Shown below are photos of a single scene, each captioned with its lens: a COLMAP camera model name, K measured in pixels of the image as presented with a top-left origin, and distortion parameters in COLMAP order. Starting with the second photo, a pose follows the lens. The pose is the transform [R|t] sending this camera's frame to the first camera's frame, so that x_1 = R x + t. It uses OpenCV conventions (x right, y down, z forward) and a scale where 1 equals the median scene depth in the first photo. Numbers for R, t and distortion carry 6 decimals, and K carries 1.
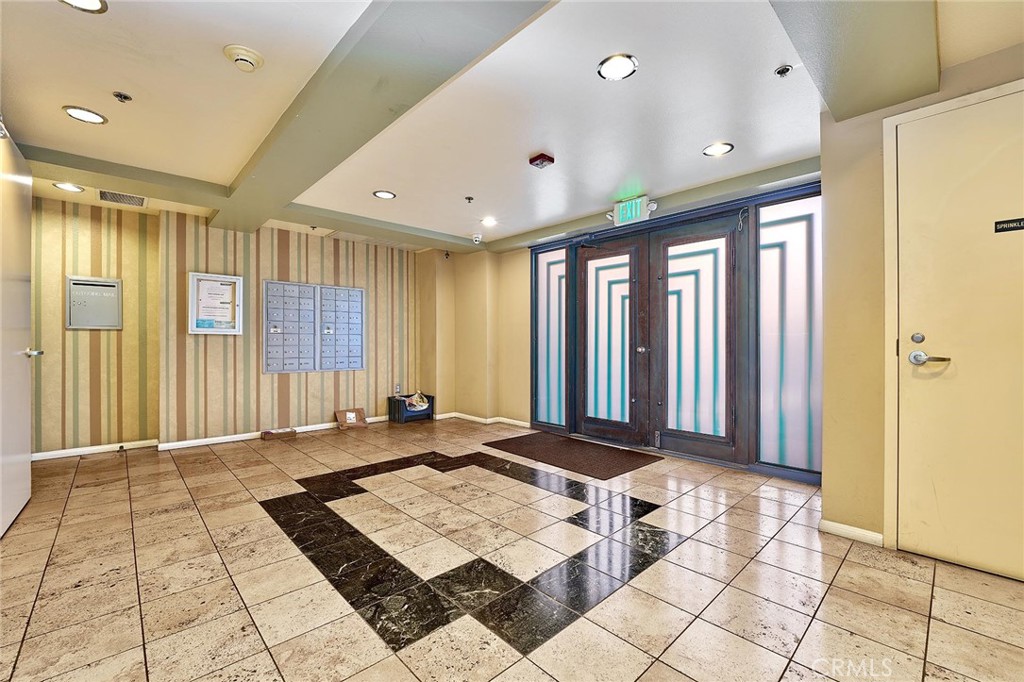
lens RADIAL K [[419.6, 0, 513.3], [0, 419.6, 341.1], [0, 0, 1]] dist [-0.004445, -0.000827]
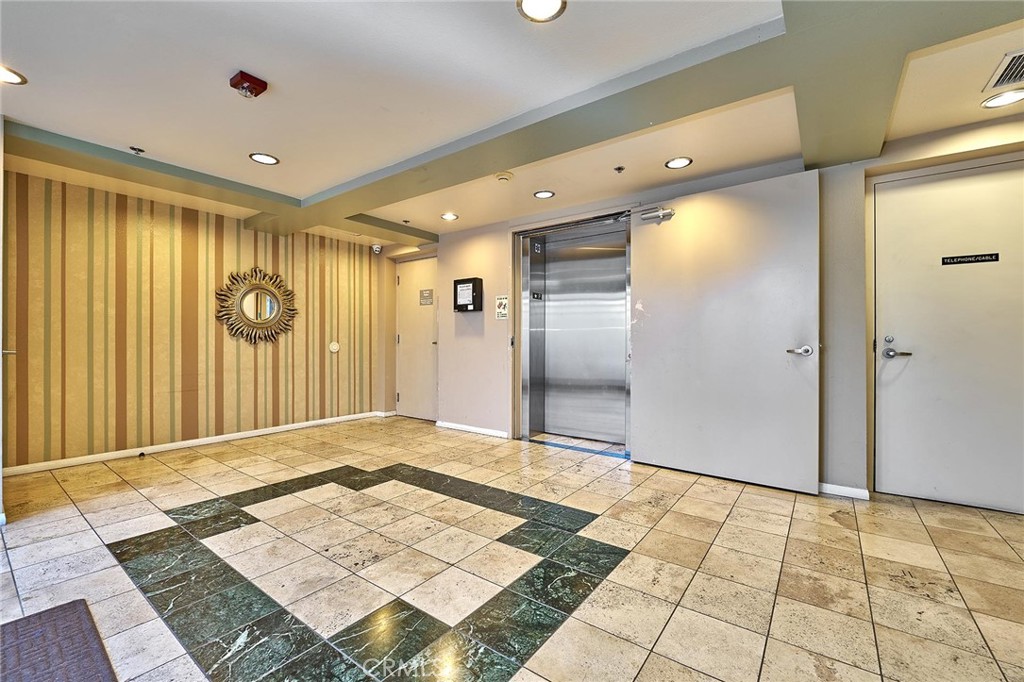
lens RADIAL K [[419.6, 0, 513.3], [0, 419.6, 341.1], [0, 0, 1]] dist [-0.004445, -0.000827]
pose [[-0.984942, -0.000685, -0.172884, -0.296903], [0.000121, 0.999989, -0.004654, 0.010531], [0.172885, -0.004605, -0.984931, 2.087069]]
